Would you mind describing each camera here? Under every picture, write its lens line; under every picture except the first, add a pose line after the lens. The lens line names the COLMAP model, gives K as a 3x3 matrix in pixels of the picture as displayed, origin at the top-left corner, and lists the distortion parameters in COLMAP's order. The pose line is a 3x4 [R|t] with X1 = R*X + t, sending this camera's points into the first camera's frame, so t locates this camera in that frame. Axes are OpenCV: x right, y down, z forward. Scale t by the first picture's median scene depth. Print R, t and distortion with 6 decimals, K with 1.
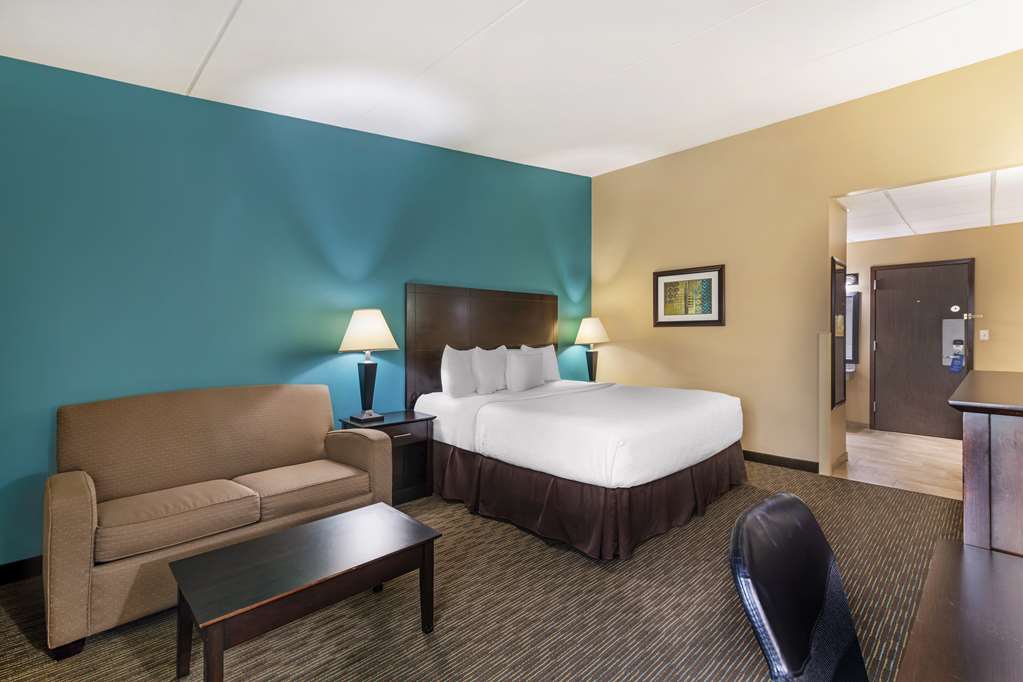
lens RADIAL K [[462.2, 0, 515.1], [0, 462.2, 339.4], [0, 0, 1]] dist [0.026189, -0.002121]
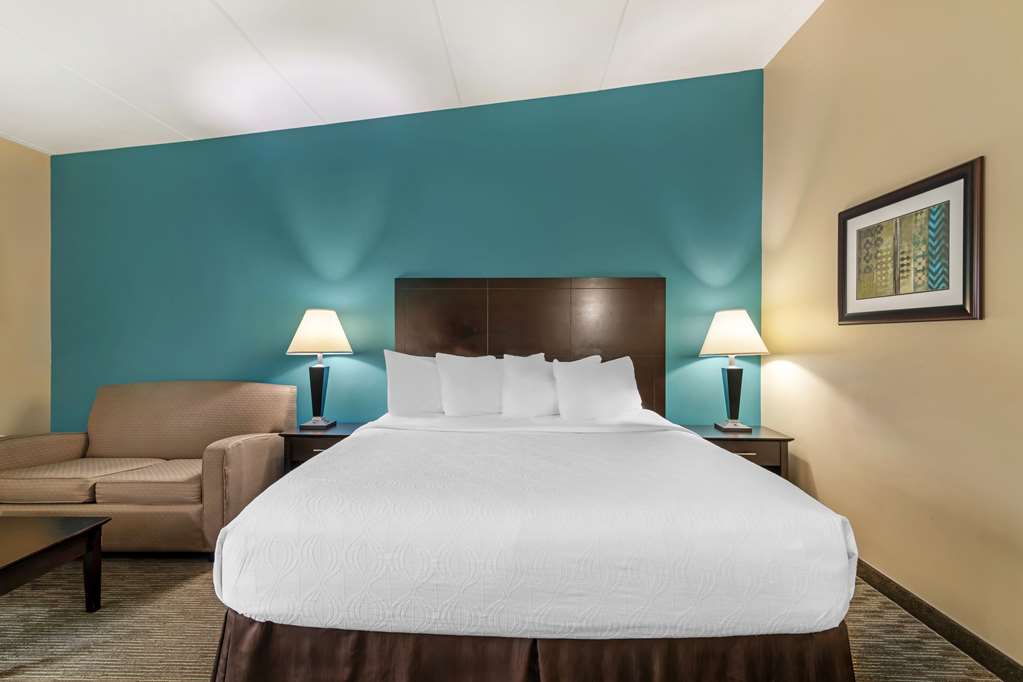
lens RADIAL K [[462.2, 0, 517.6], [0, 462.2, 339.6], [0, 0, 1]] dist [0.026189, -0.002121]
pose [[0.689690, 0.010754, -0.724025, 0.444718], [-0.013896, 0.999902, 0.001615, -0.007689], [0.723972, 0.008948, 0.689771, 0.437691]]
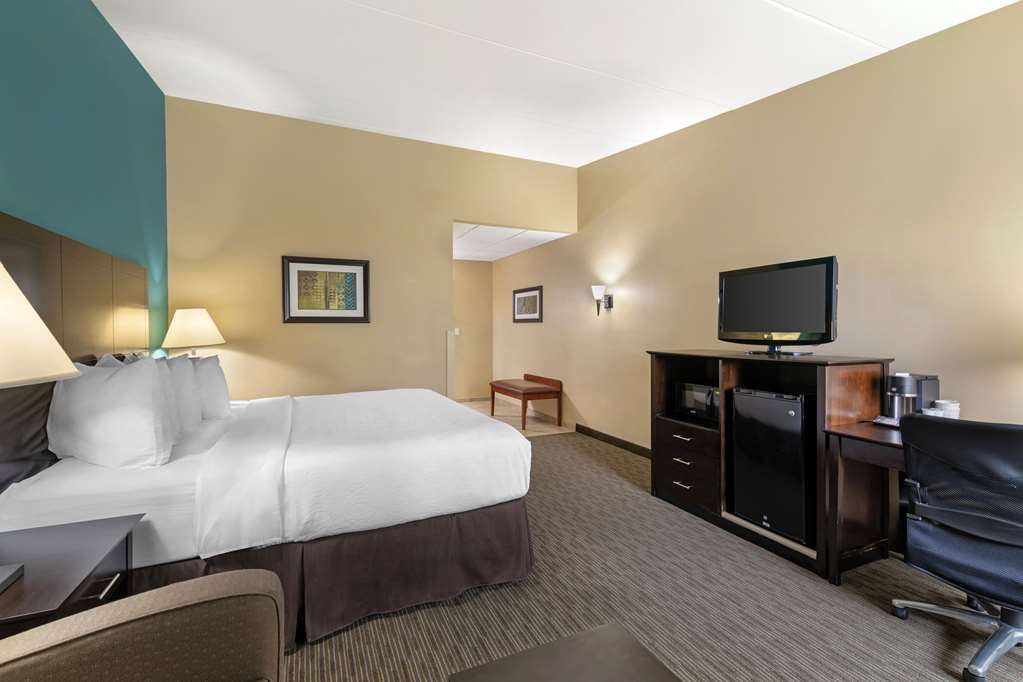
lens RADIAL K [[462.2, 0, 515.3], [0, 462.2, 331.4], [0, 0, 1]] dist [0.026189, -0.002121]
pose [[0.334838, -0.005412, 0.942260, -0.351340], [0.017459, 0.999847, -0.000461, -0.005241], [-0.942114, 0.016605, 0.334881, 0.361498]]
